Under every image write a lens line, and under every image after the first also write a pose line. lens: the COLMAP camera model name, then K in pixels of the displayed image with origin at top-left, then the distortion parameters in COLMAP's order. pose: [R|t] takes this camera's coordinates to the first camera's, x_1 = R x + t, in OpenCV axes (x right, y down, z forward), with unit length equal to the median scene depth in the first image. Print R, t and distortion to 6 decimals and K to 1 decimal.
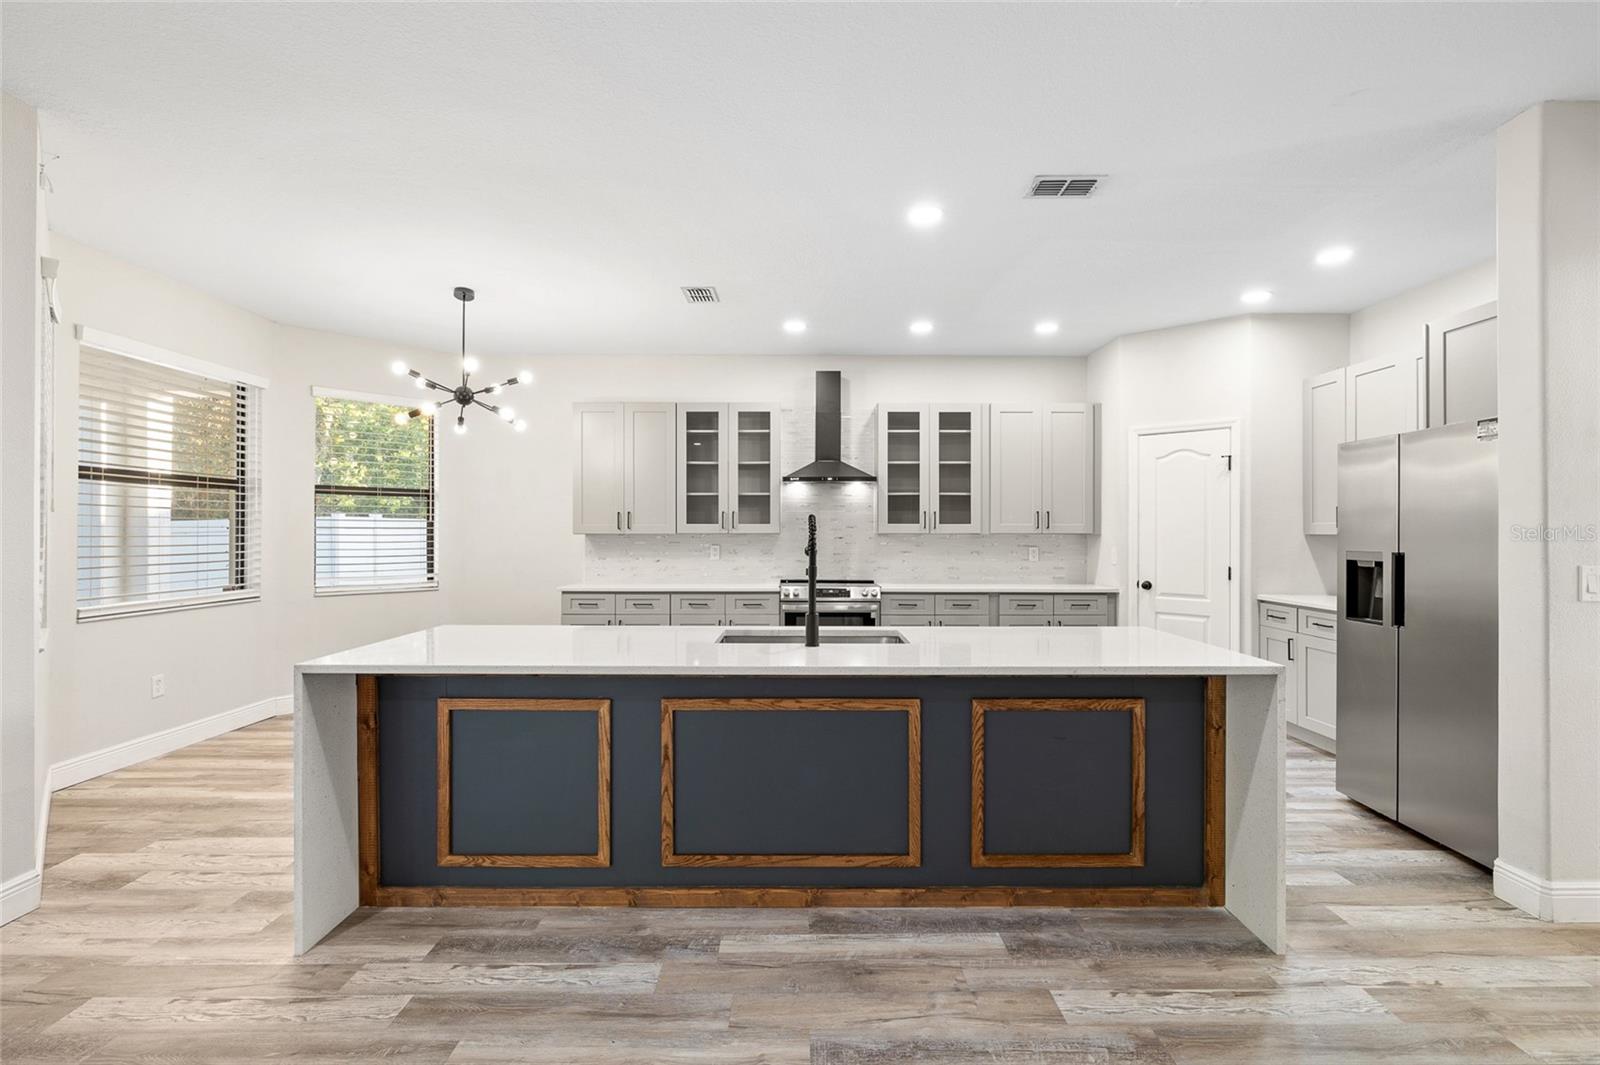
lens RADIAL K [[725.4, 0, 805.7], [0, 725.4, 531.6], [0, 0, 1]] dist [-0.006120, 0.001675]
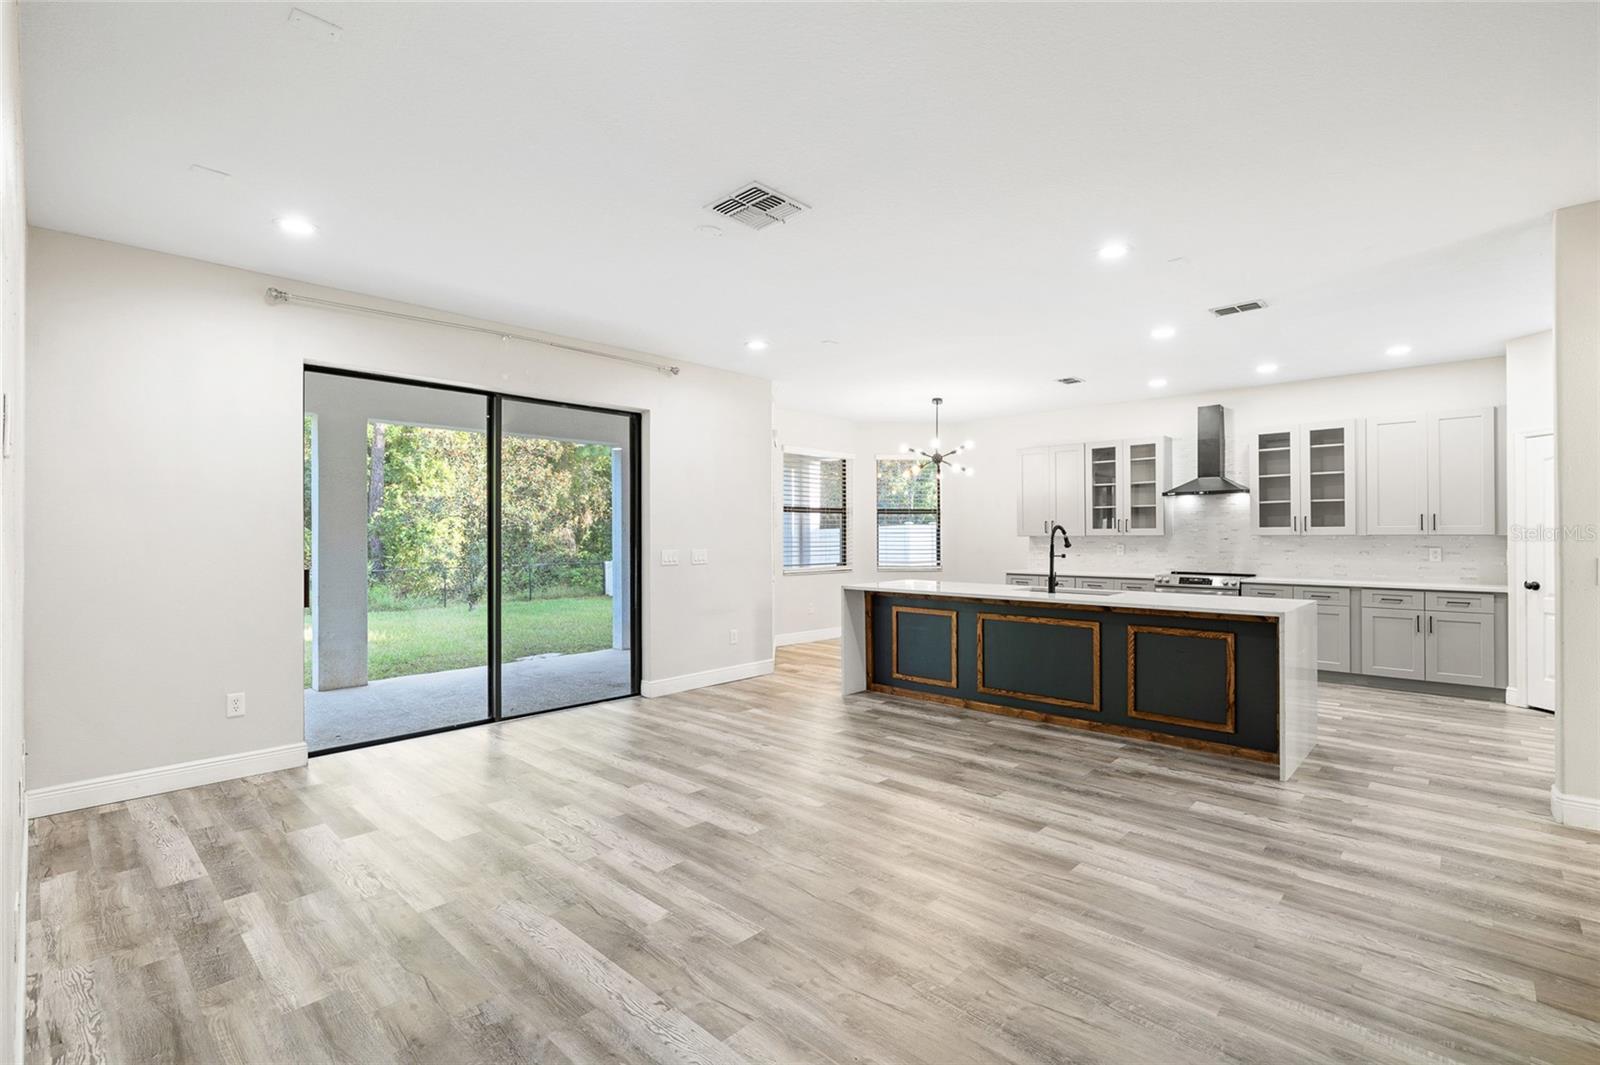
lens RADIAL K [[725.4, 0, 802.4], [0, 725.4, 539.4], [0, 0, 1]] dist [-0.006120, 0.001675]
pose [[0.721665, 0.000704, -0.692242, 0.558237], [0.003221, 0.999985, 0.004375, 0.002275], [0.692235, -0.005387, 0.721652, -0.551913]]
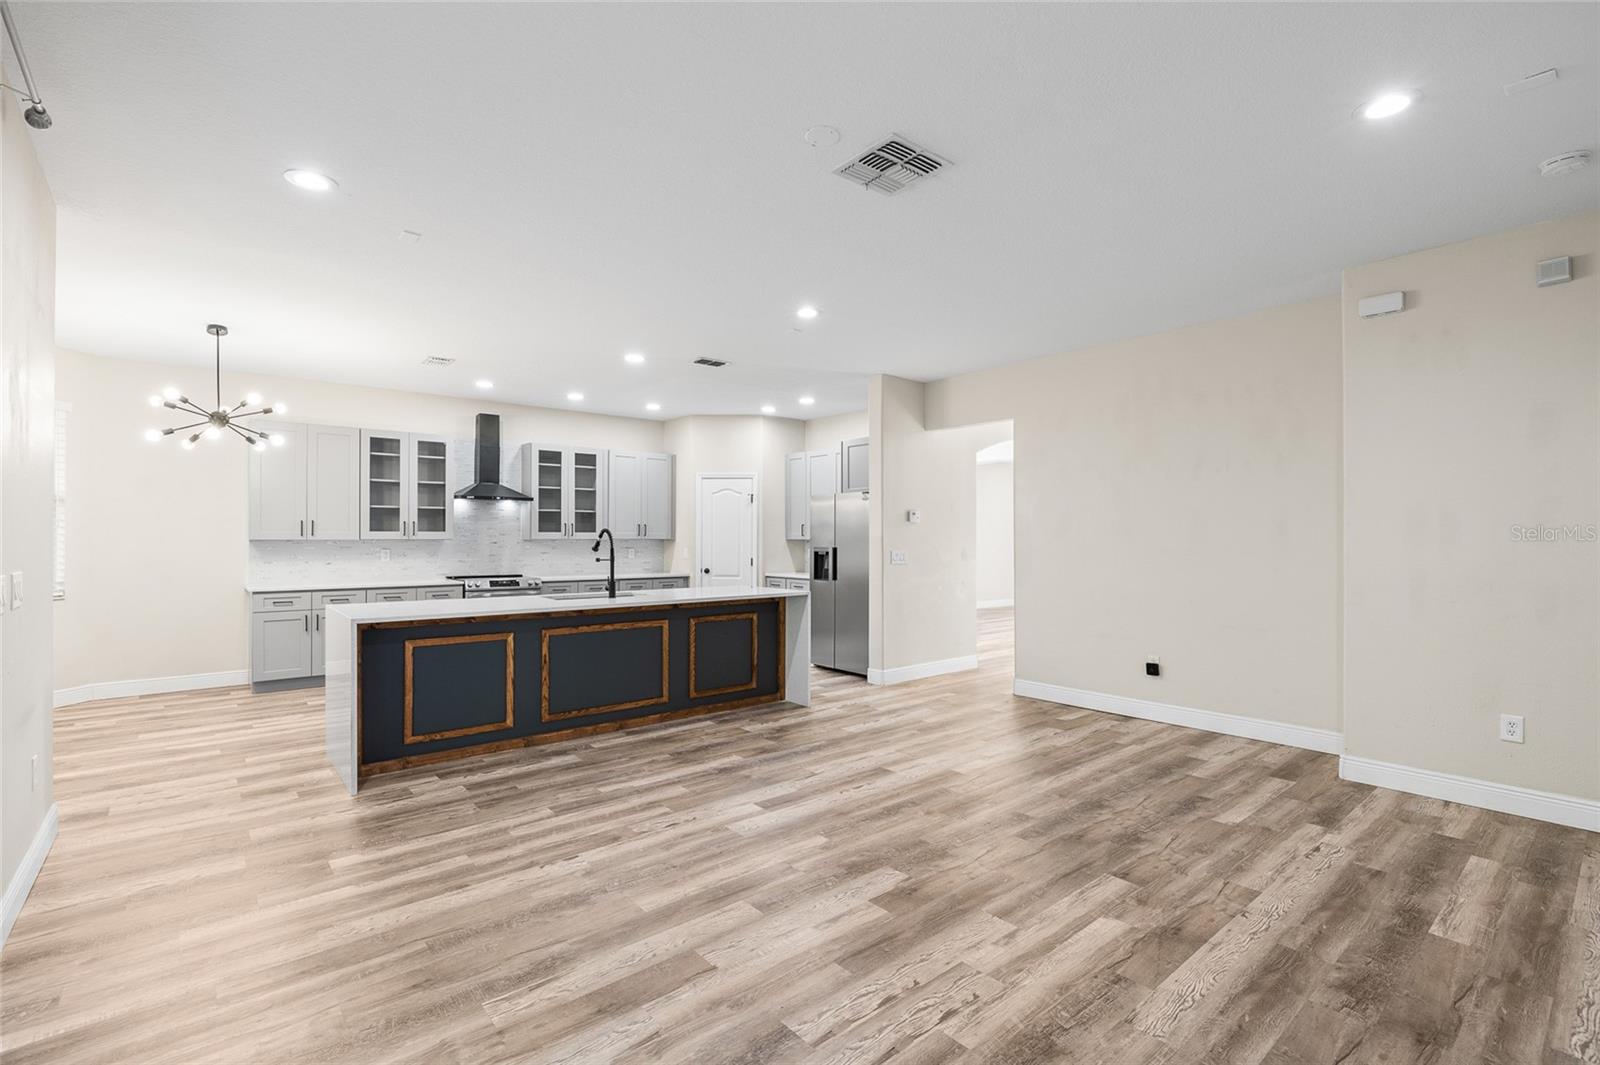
lens RADIAL K [[725.4, 0, 795.0], [0, 725.4, 541.8], [0, 0, 1]] dist [-0.006120, 0.001675]
pose [[0.771678, -0.003106, 0.636006, -0.532168], [0.000348, 0.999990, 0.004462, 0.001886], [-0.636013, -0.003222, 0.771671, -0.493726]]
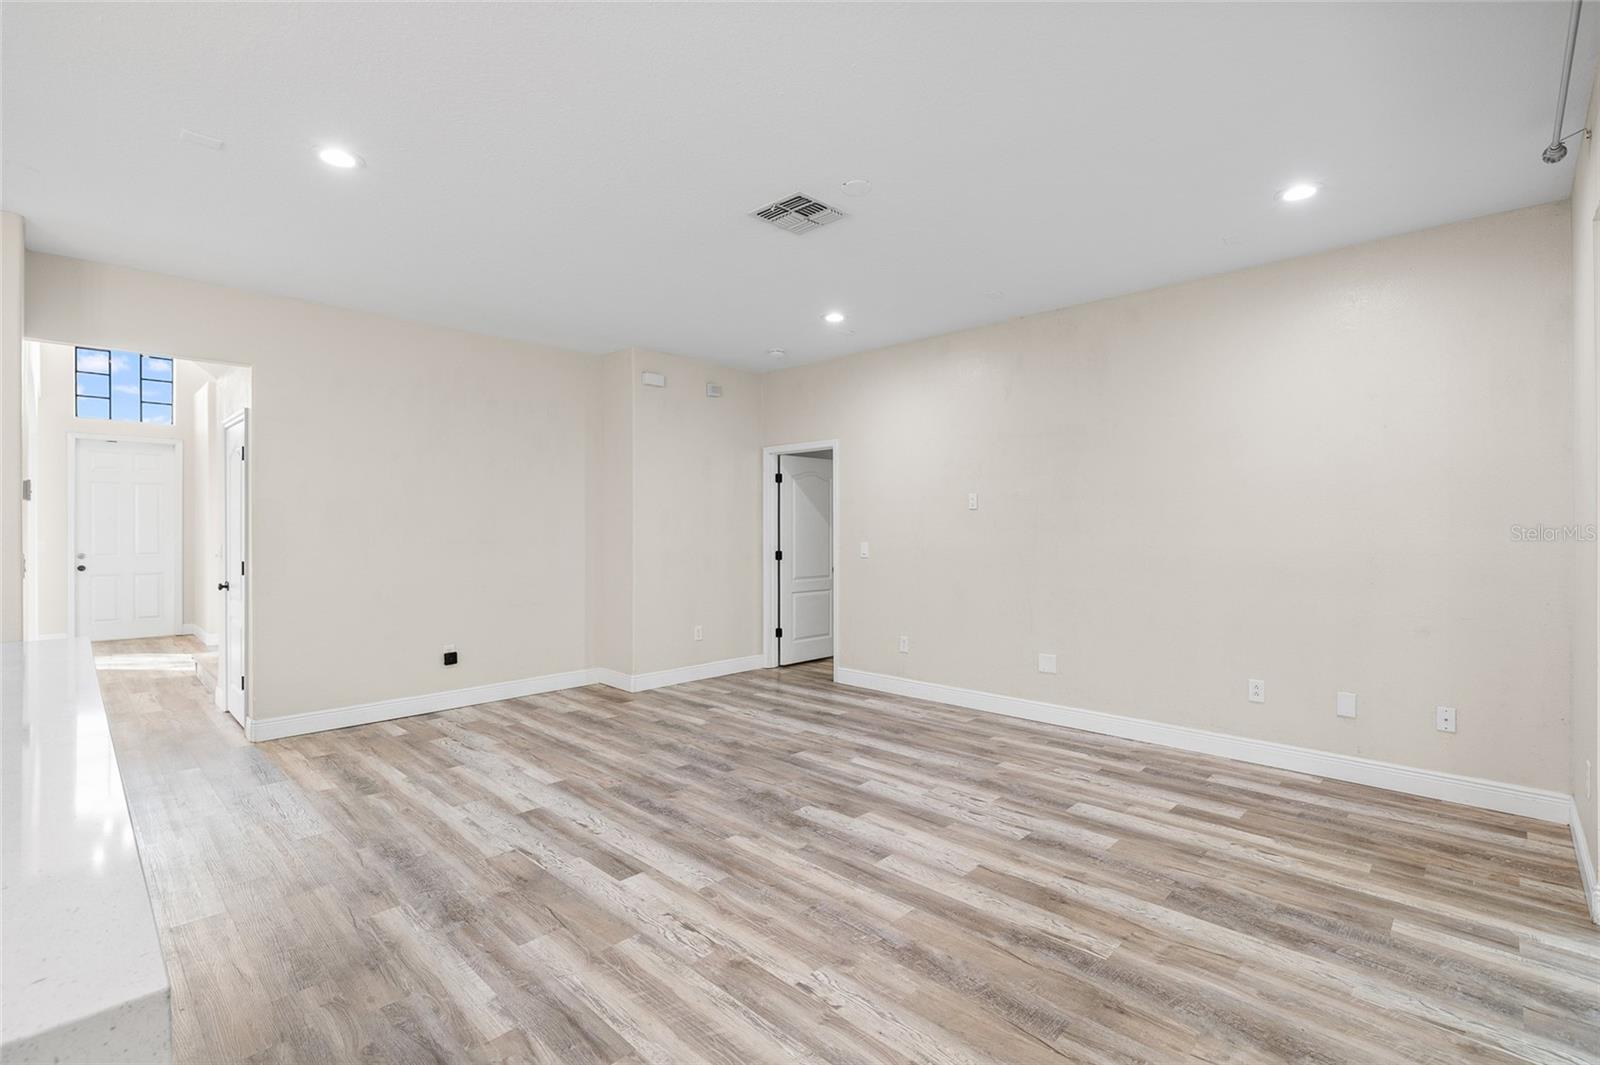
lens RADIAL K [[725.4, 0, 809.4], [0, 725.4, 534.5], [0, 0, 1]] dist [-0.006120, 0.001675]
pose [[-0.717678, -0.004776, 0.696359, -0.598201], [0.001468, 0.999964, 0.008371, 0.000257], [-0.696373, 0.007030, -0.717645, 0.560735]]
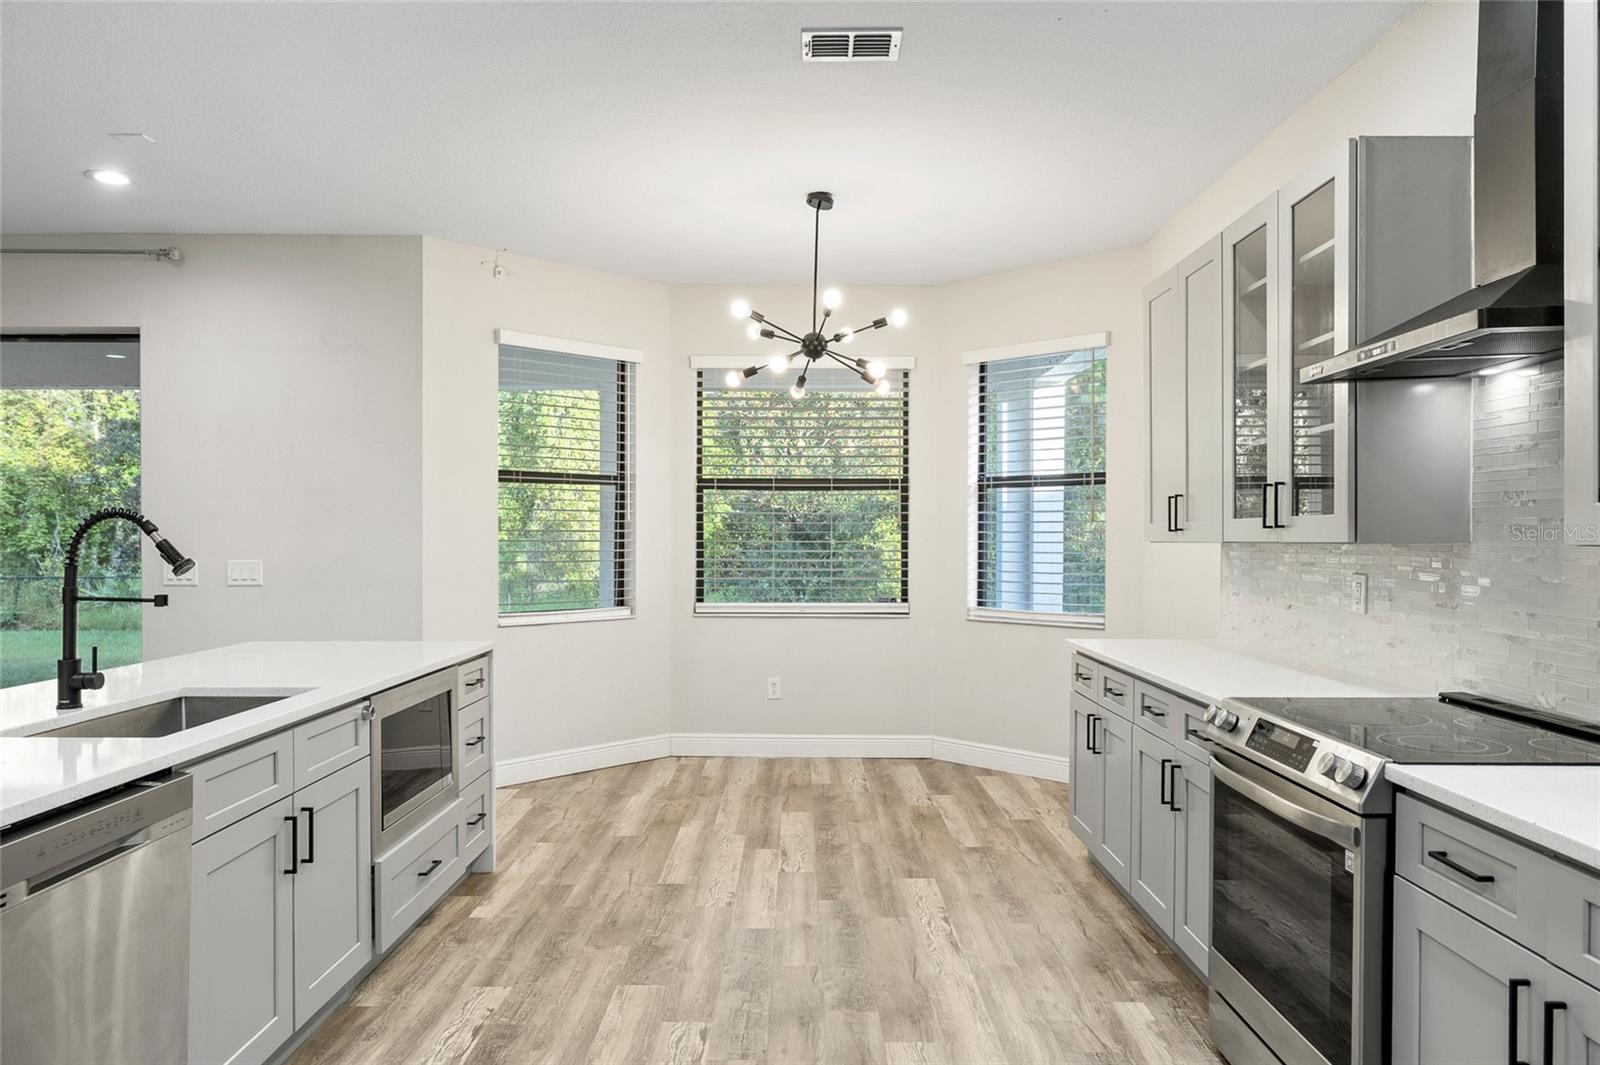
lens RADIAL K [[1037.4, 0, 799.0], [0, 1037.4, 534.4], [0, 0, 1]] dist [0.001372, -0.001374]
pose [[-0.013114, 0.000519, -0.999914, 0.582622], [-0.002704, 0.999996, 0.000555, -0.001038], [0.999910, 0.002711, -0.013112, 1.081933]]
